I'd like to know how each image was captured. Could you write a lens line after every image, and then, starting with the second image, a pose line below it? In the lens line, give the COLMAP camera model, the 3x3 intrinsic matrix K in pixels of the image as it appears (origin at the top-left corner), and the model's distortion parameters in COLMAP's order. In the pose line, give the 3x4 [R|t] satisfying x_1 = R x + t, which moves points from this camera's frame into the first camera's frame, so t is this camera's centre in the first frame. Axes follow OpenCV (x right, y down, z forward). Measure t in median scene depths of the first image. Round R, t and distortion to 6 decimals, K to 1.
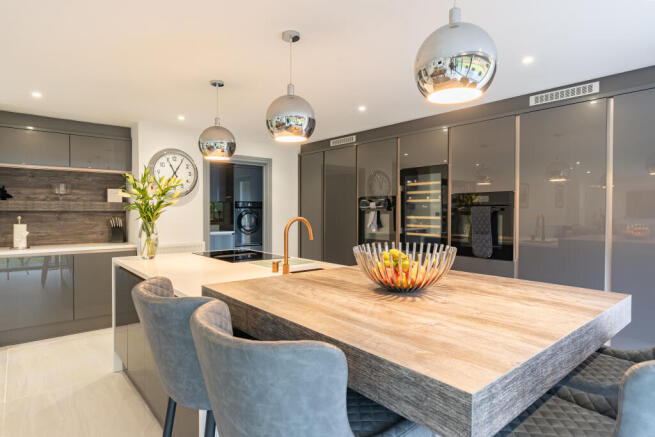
lens RADIAL K [[368.9, 0, 327.5], [0, 368.9, 218.5], [0, 0, 1]] dist [0.000734, 0.000203]
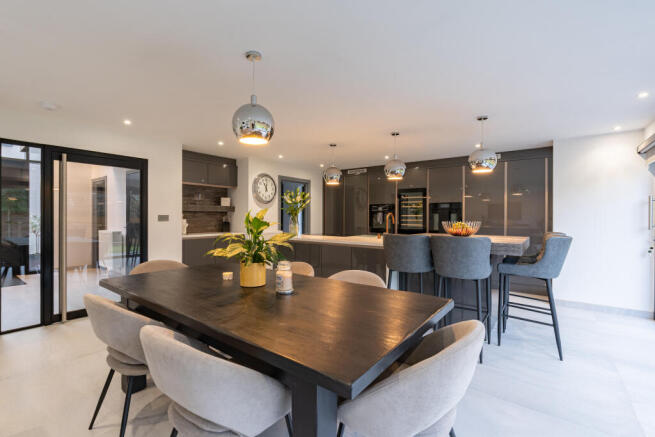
lens RADIAL K [[297.0, 0, 326.0], [0, 297.0, 217.1], [0, 0, 1]] dist [-0.003119, -0.000500]
pose [[0.977569, 0.001038, 0.210614, -0.443854], [0.002930, 0.999824, -0.018526, 0.028762], [-0.210596, 0.018727, 0.977394, -0.346378]]
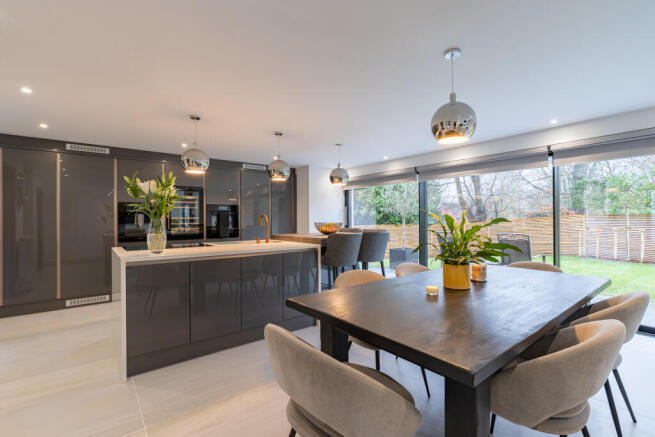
lens RADIAL K [[297.0, 0, 326.0], [0, 297.0, 217.1], [0, 0, 1]] dist [-0.003119, -0.000500]
pose [[0.032866, -0.006338, 0.999440, -0.916282], [0.025071, 0.999670, 0.005515, 0.000743], [-0.999145, 0.024876, 0.033014, 0.331805]]
